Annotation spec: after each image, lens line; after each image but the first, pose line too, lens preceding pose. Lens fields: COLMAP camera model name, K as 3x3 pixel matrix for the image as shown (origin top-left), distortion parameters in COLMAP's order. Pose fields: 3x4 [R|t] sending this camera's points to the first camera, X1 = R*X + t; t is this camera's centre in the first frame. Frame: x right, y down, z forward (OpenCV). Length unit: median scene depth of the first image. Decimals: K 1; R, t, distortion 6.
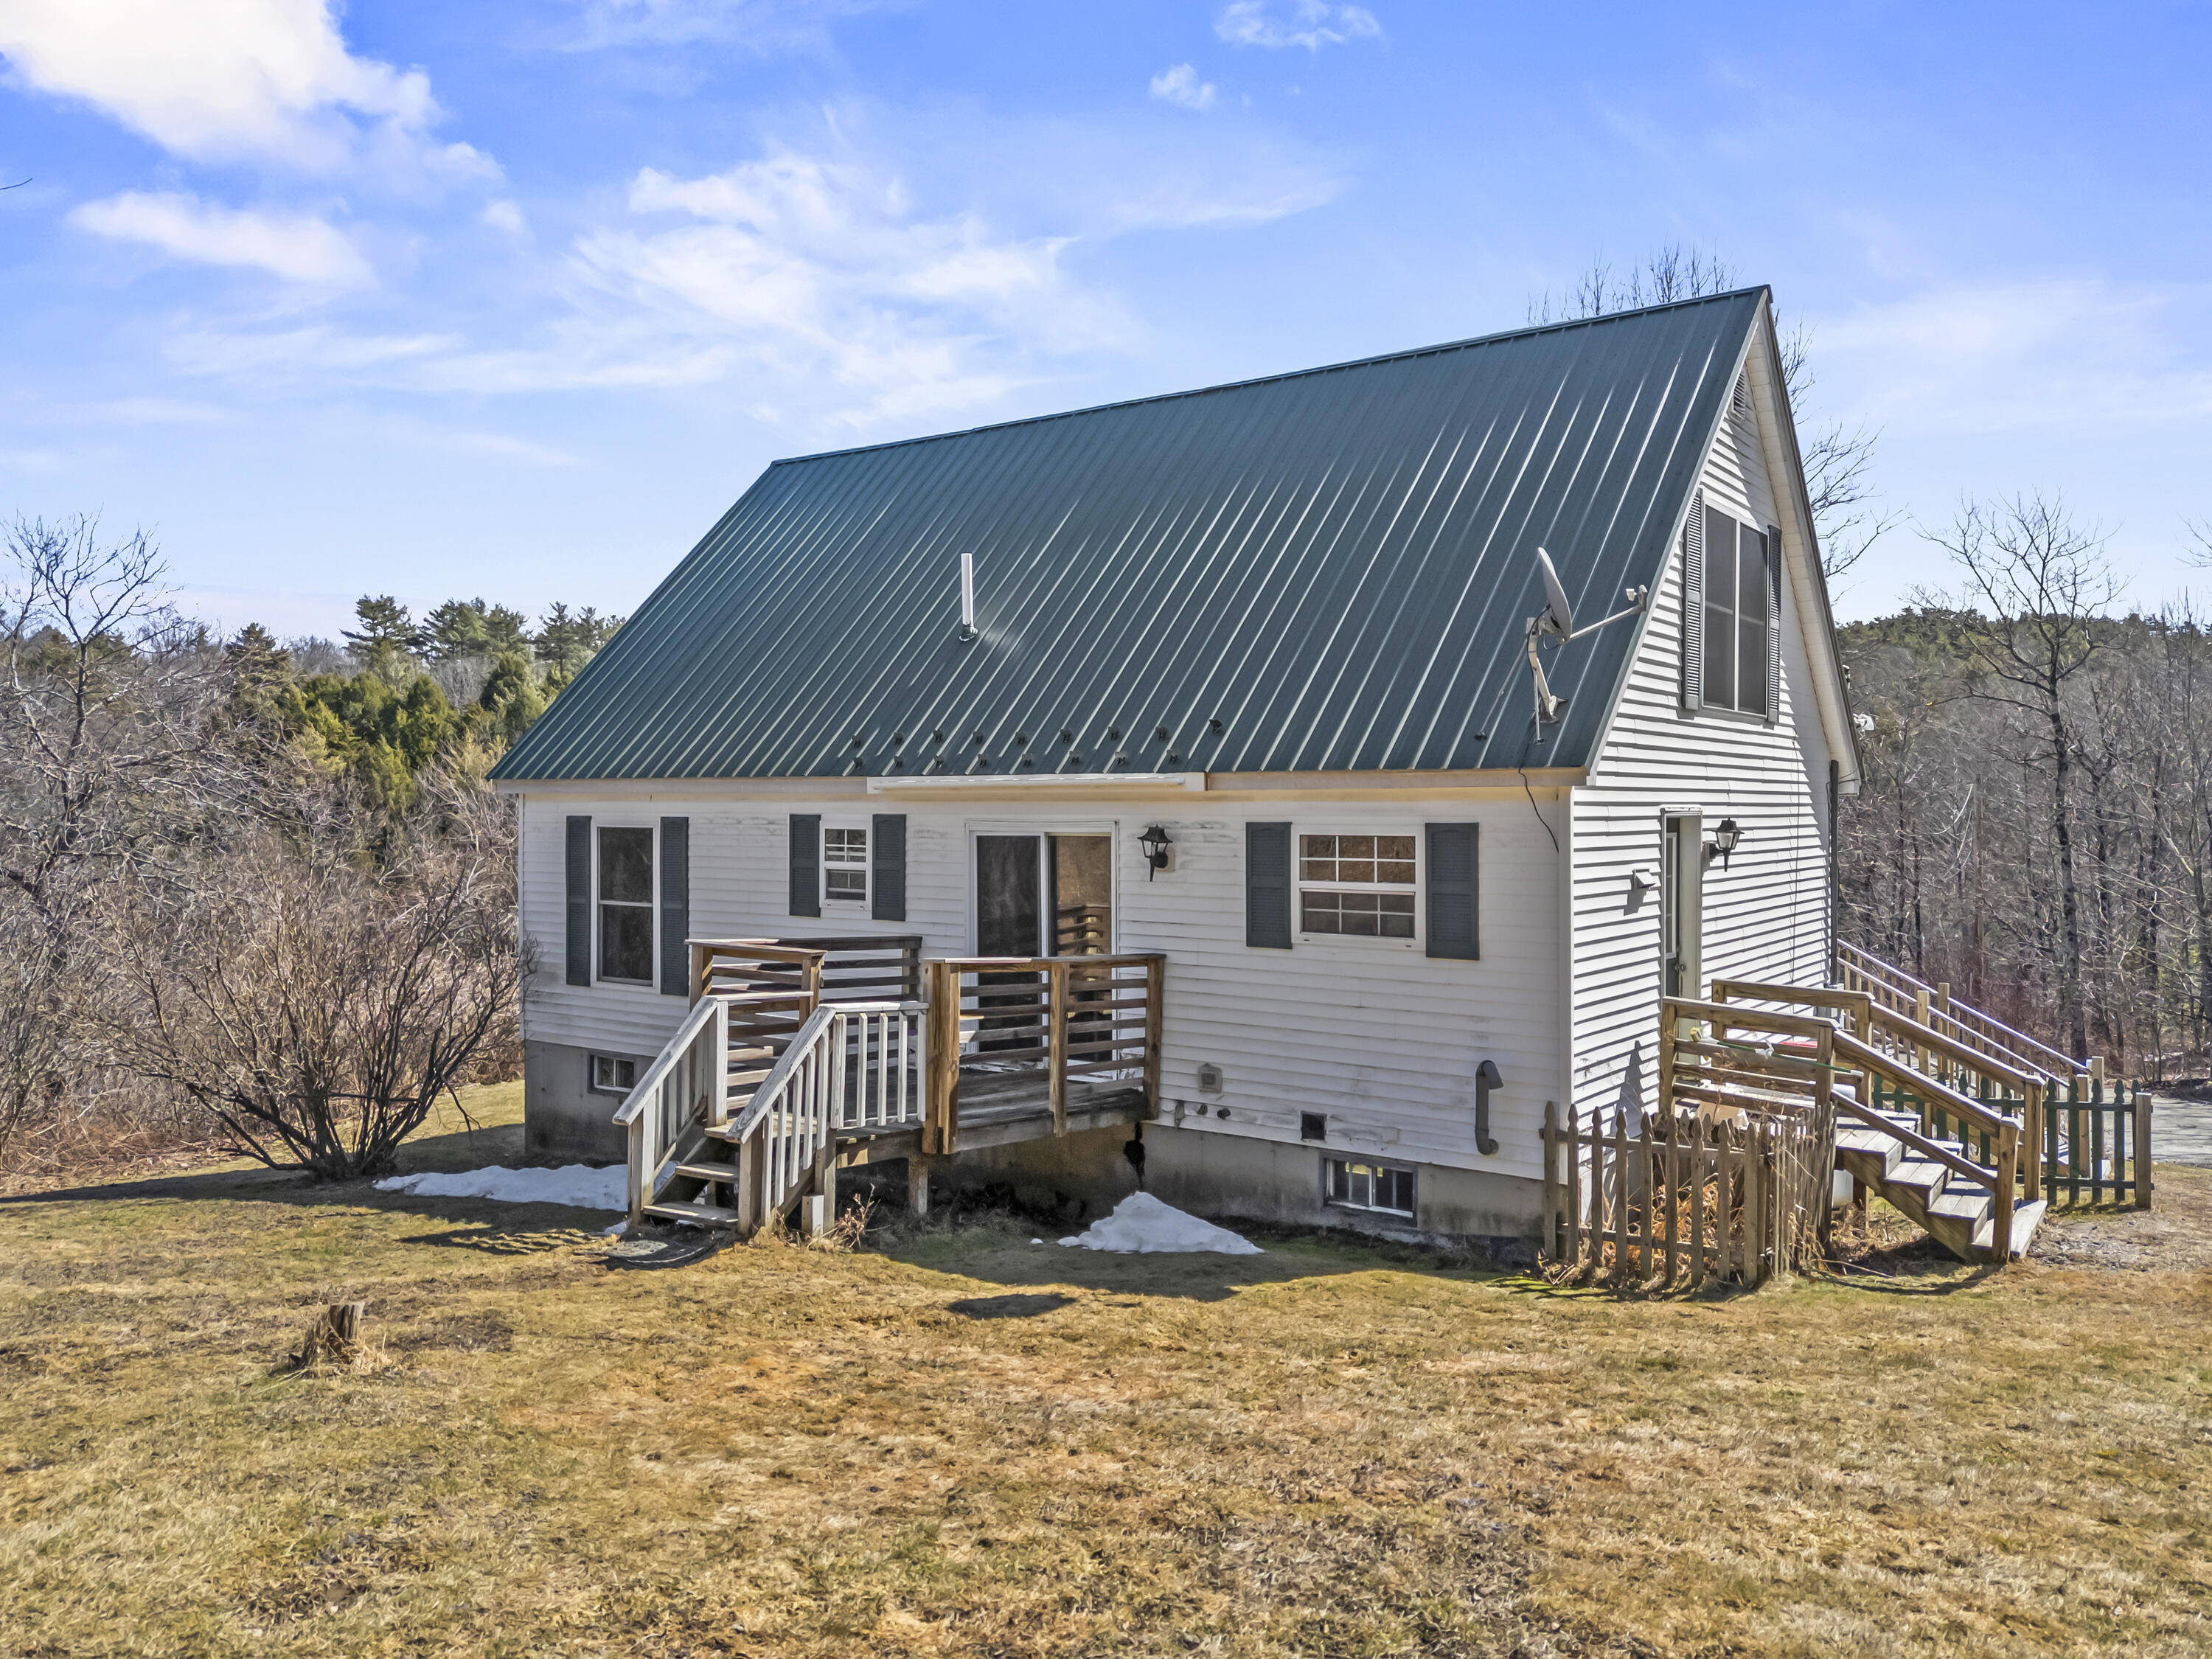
lens RADIAL K [[1619.7, 0, 1106.0], [0, 1619.7, 829.5], [0, 0, 1]] dist [0.120568, -0.133376]
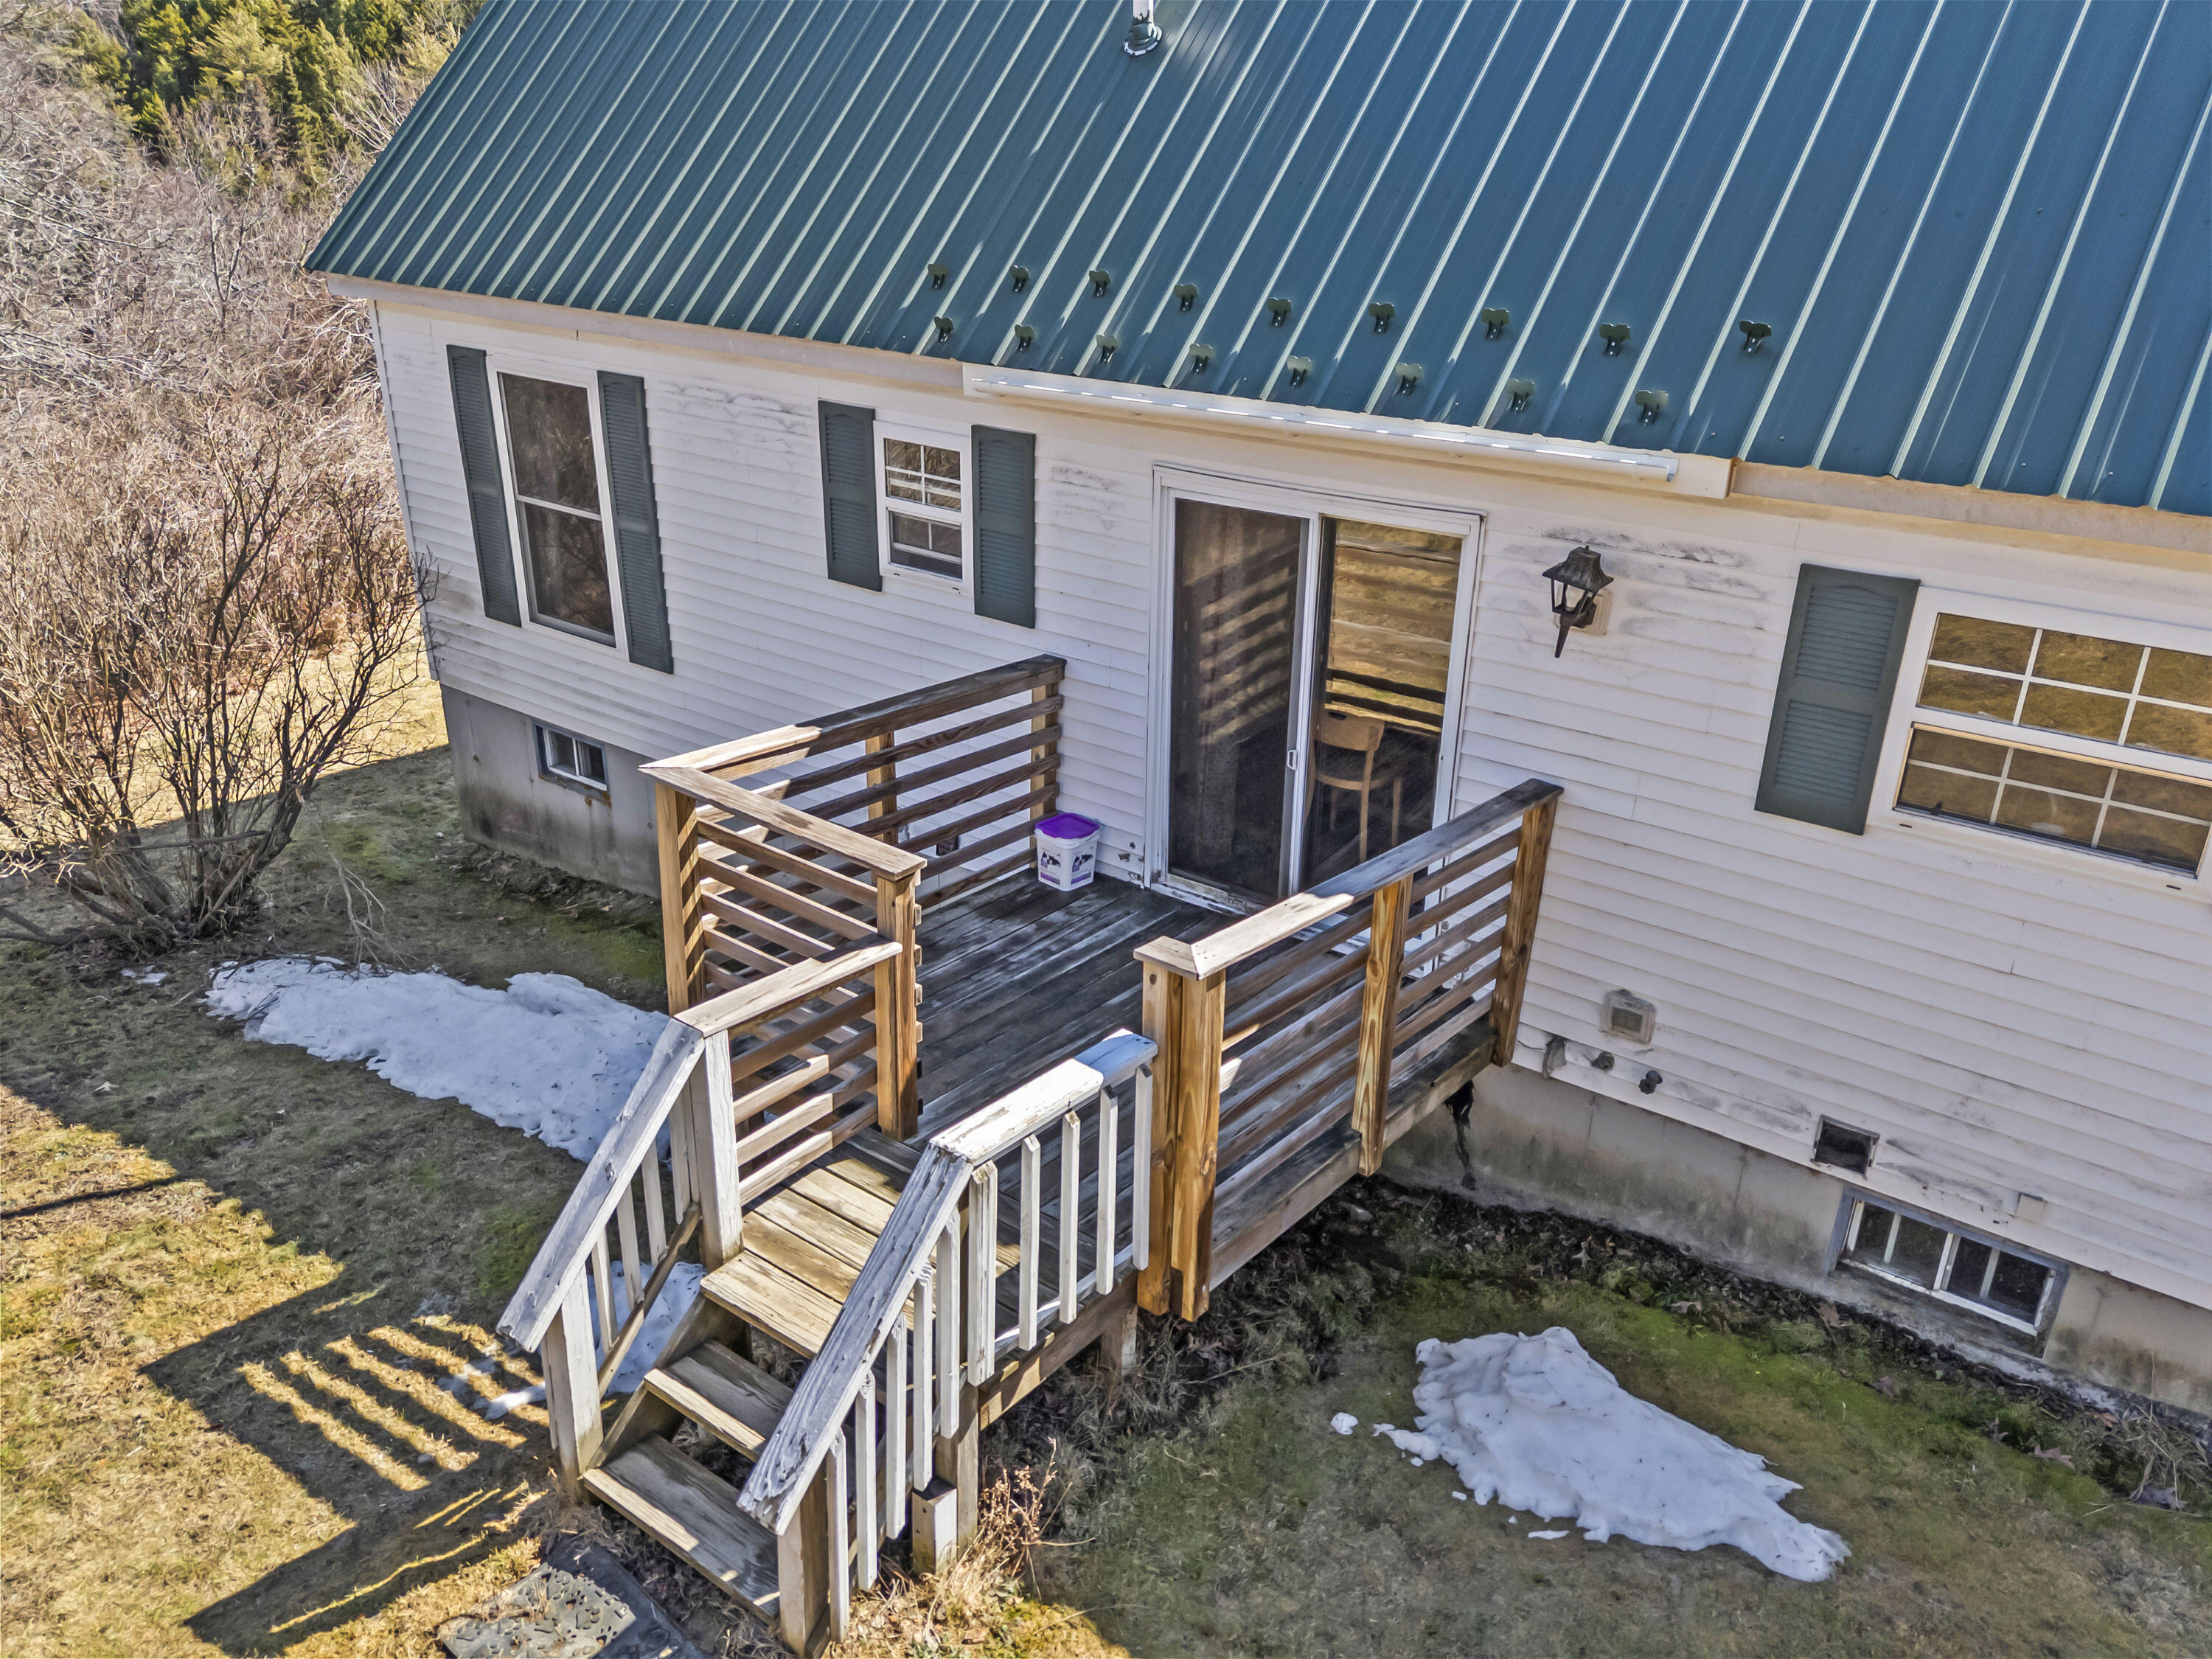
lens RADIAL K [[1619.7, 0, 1106.0], [0, 1619.7, 829.5], [0, 0, 1]] dist [0.120568, -0.133376]
pose [[0.999706, 0.020483, -0.012996, -0.096714], [-0.013848, 0.921740, 0.387562, -0.105550], [0.019918, -0.387268, 0.921752, 0.482870]]
